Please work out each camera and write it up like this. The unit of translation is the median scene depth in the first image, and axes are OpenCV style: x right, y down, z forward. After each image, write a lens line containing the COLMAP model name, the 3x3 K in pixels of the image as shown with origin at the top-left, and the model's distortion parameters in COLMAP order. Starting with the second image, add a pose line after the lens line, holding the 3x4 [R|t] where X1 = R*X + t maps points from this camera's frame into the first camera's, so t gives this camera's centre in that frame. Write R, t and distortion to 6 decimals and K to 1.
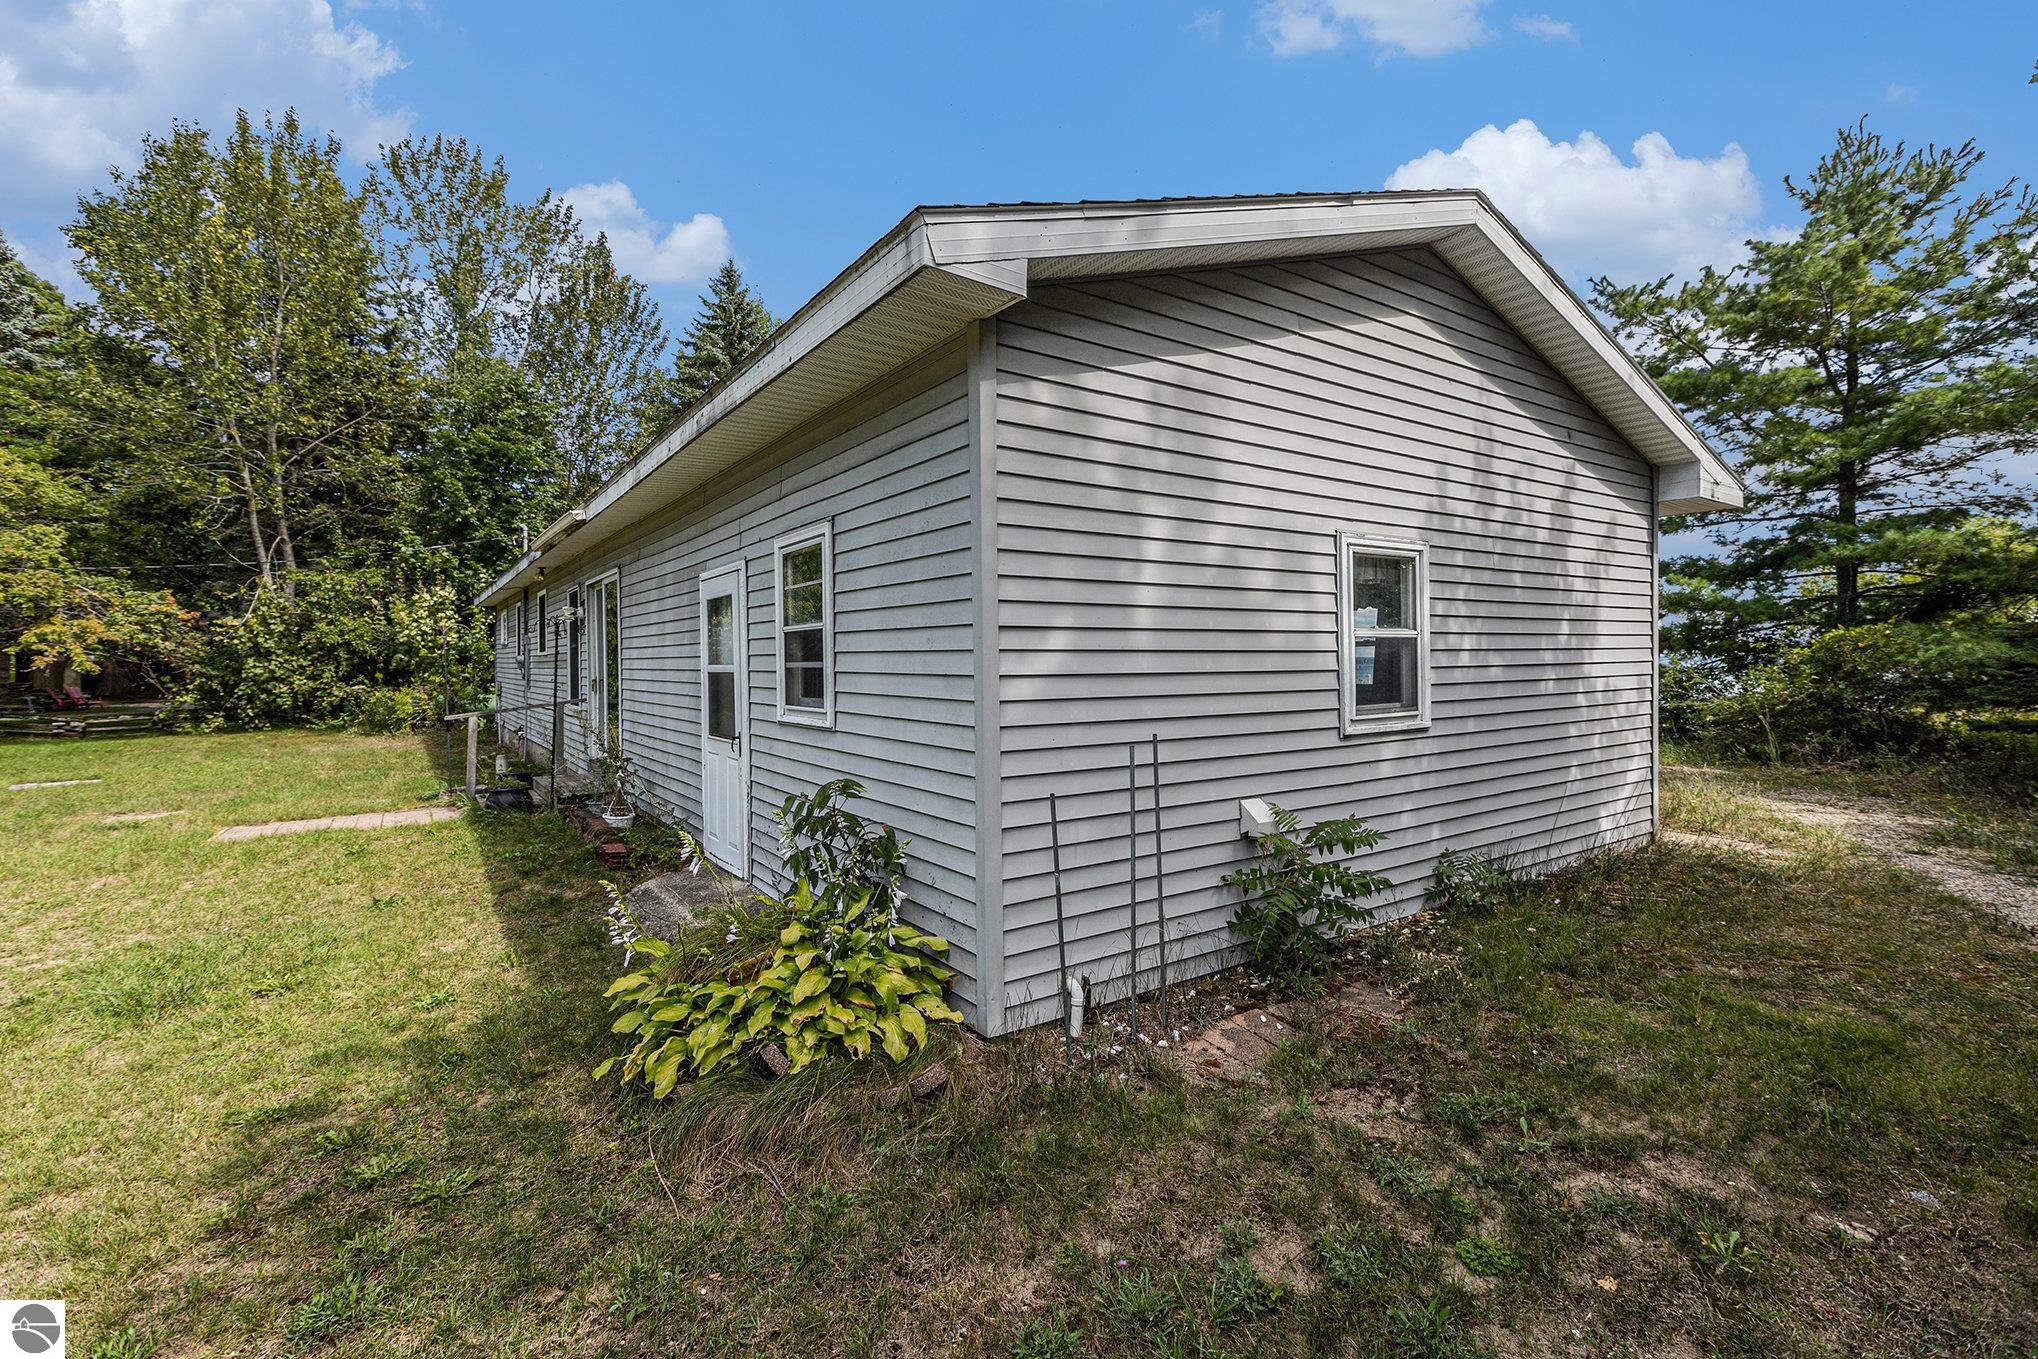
lens RADIAL K [[908.2, 0, 1013.2], [0, 908.2, 669.7], [0, 0, 1]] dist [-0.006793, 0.001071]
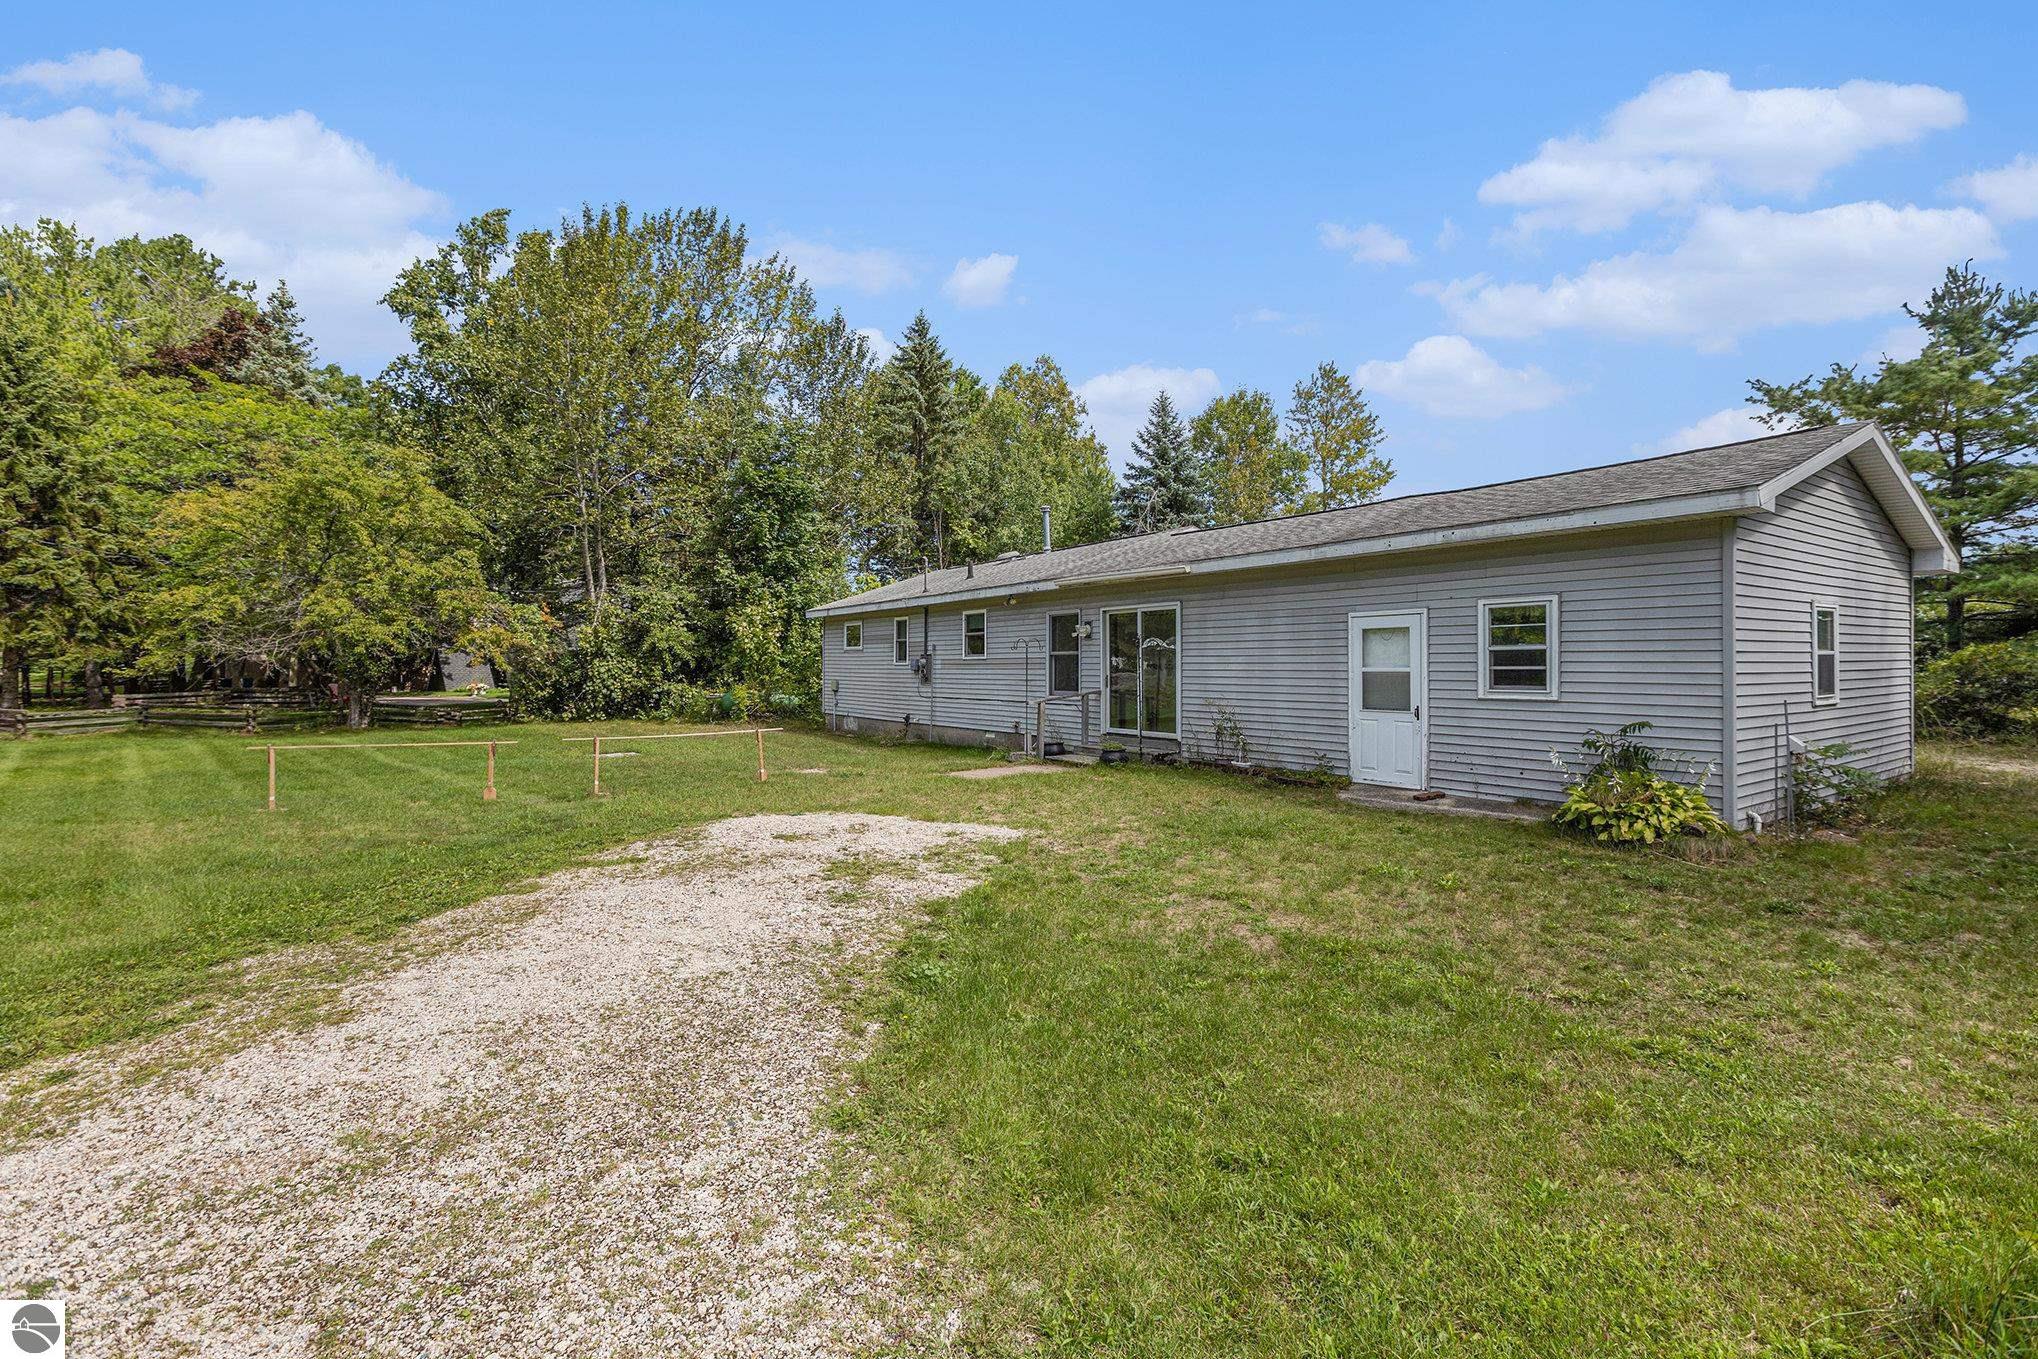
lens RADIAL K [[908.2, 0, 1019.2], [0, 908.2, 669.8], [0, 0, 1]] dist [-0.006793, 0.001071]
pose [[0.999958, 0.004834, 0.007789, -0.496173], [-0.004803, 0.999980, -0.004031, 0.004389], [-0.007808, 0.003993, 0.999962, -0.338404]]
